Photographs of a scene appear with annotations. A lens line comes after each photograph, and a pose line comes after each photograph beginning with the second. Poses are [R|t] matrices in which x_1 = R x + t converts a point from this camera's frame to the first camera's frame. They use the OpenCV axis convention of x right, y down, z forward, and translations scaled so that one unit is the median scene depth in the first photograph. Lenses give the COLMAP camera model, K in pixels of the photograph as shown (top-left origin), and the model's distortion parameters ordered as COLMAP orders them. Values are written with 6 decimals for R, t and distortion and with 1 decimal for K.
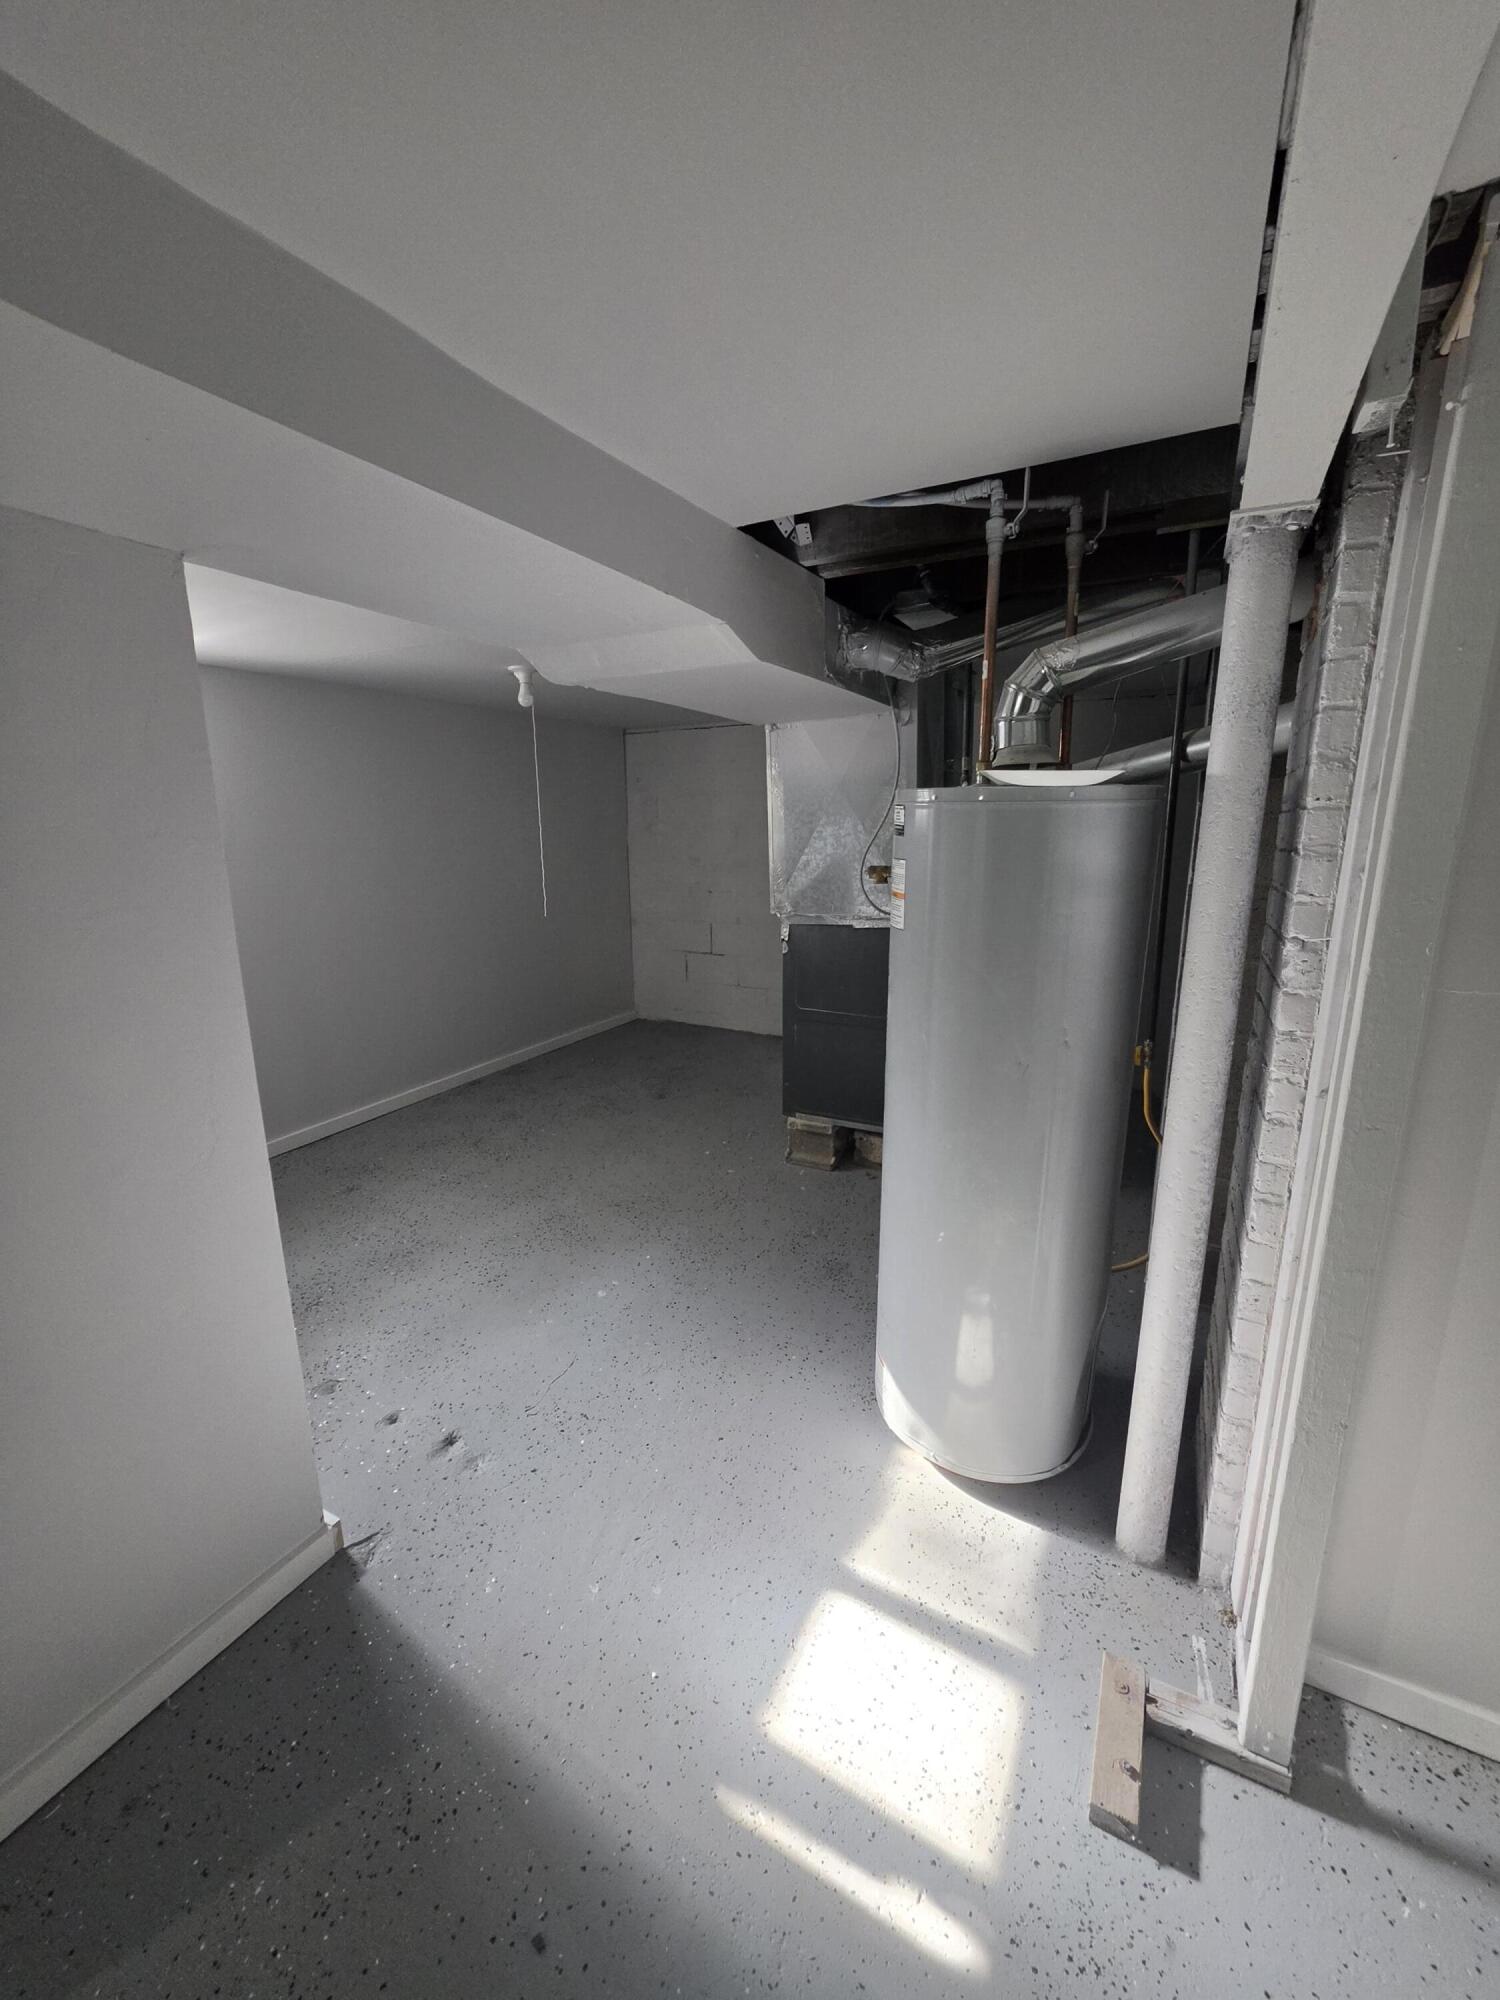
lens RADIAL K [[797.7, 0, 760.5], [0, 797.7, 1006.9], [0, 0, 1]] dist [-0.003657, -0.000101]
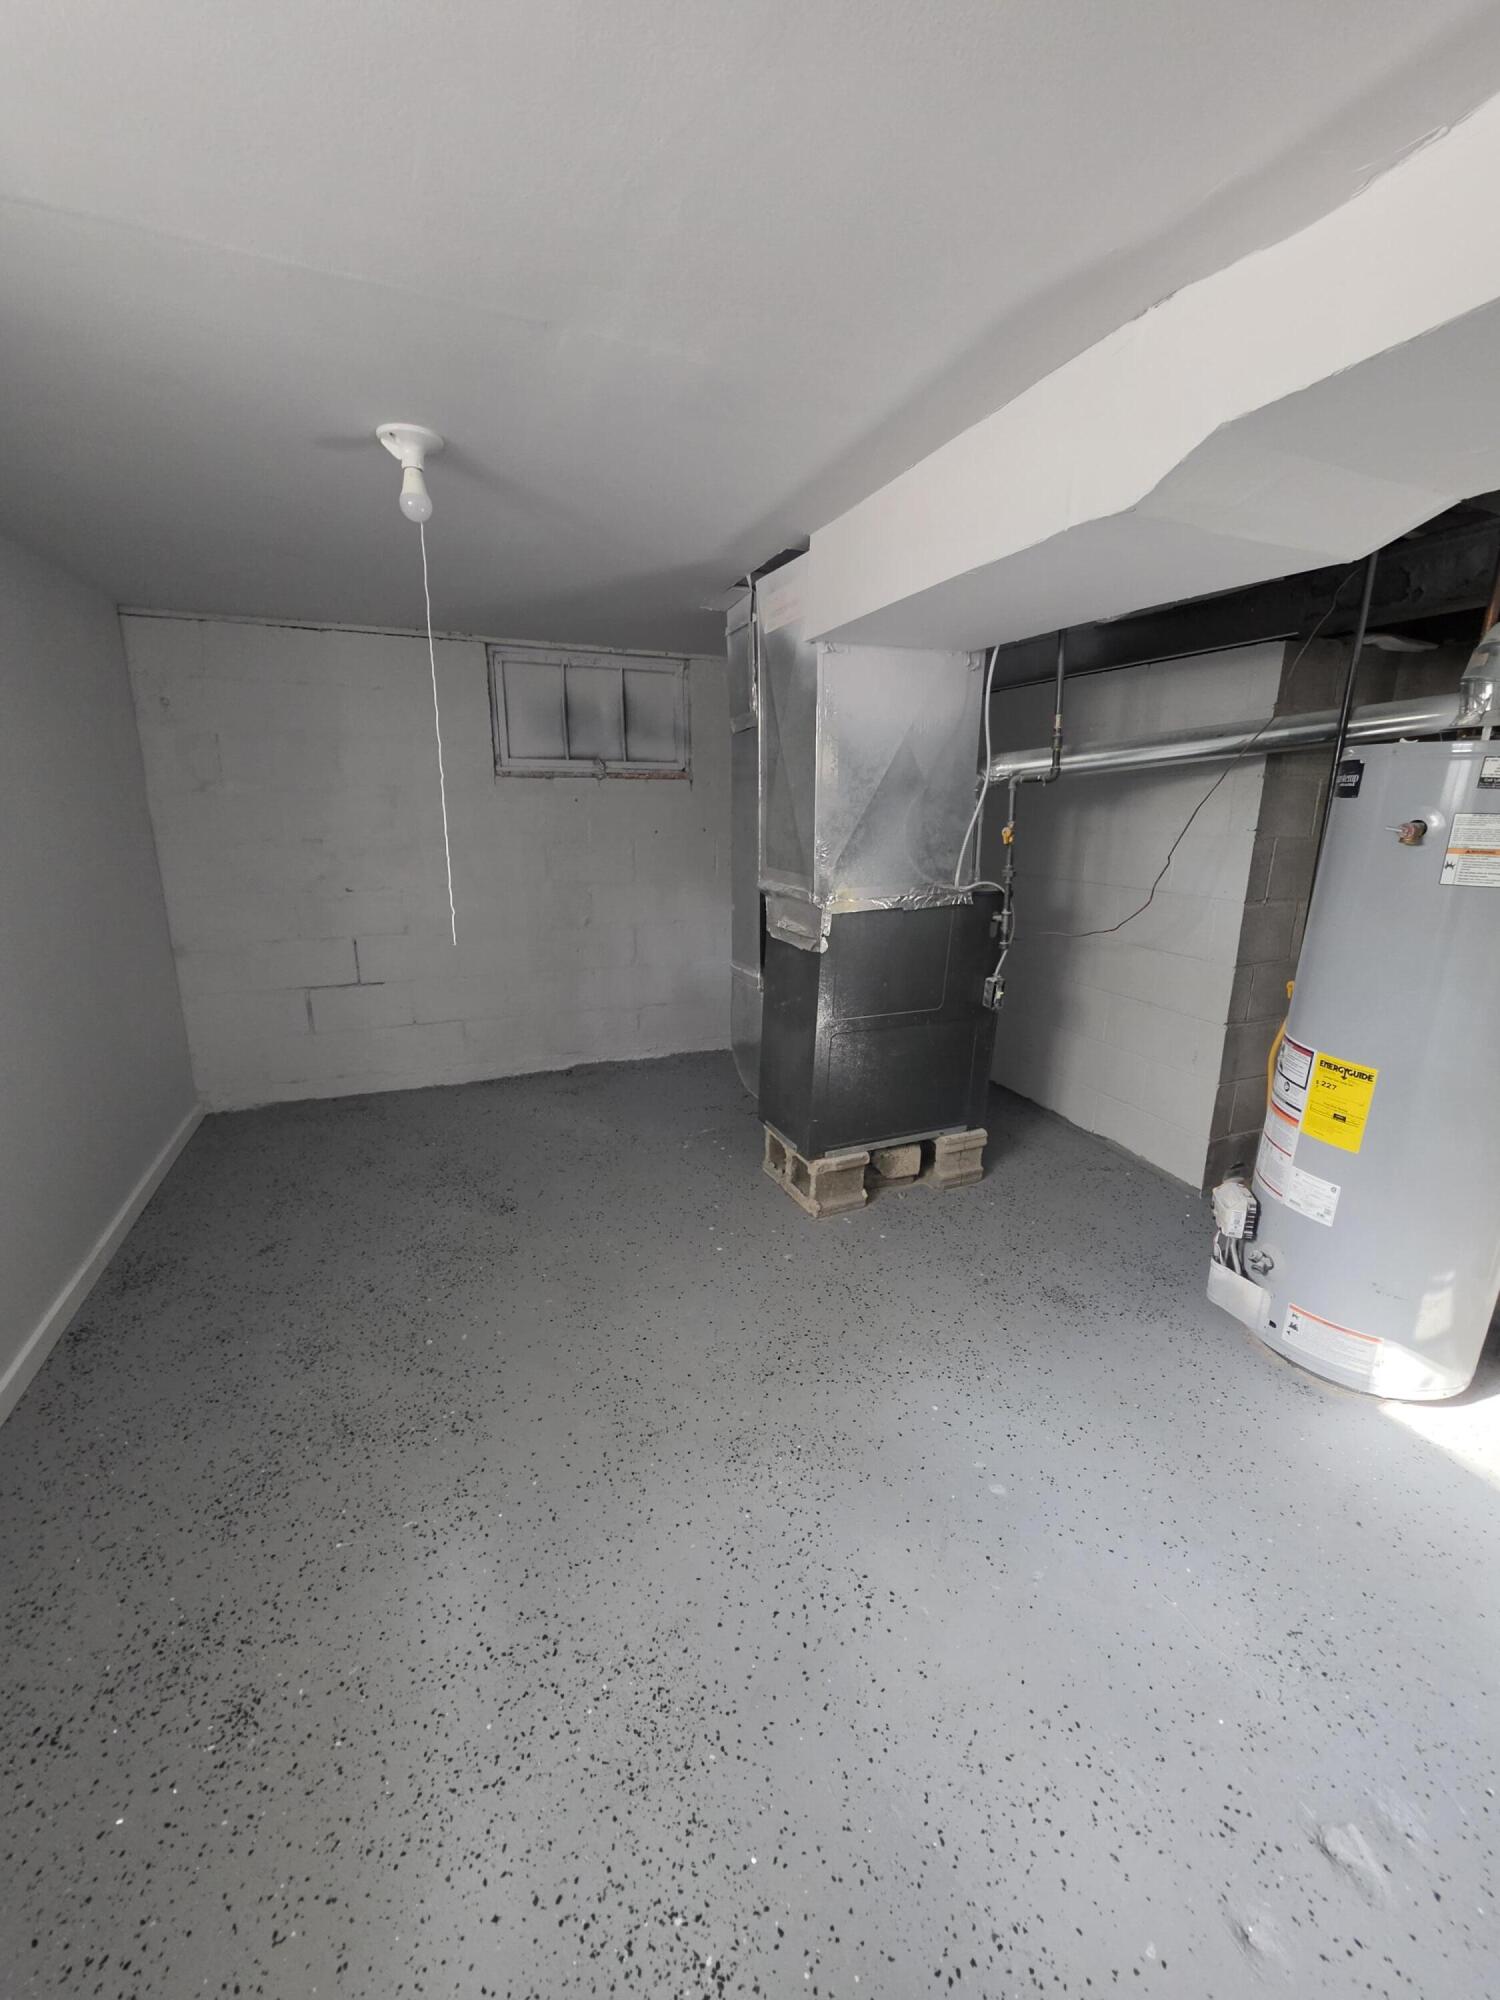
lens RADIAL K [[797.7, 0, 752.4], [0, 797.7, 998.5], [0, 0, 1]] dist [-0.003657, -0.000101]
pose [[0.627323, -0.165863, 0.760891, -0.545557], [0.158170, 0.983828, 0.084056, -0.089766], [-0.762528, 0.067620, 0.643412, 0.507860]]
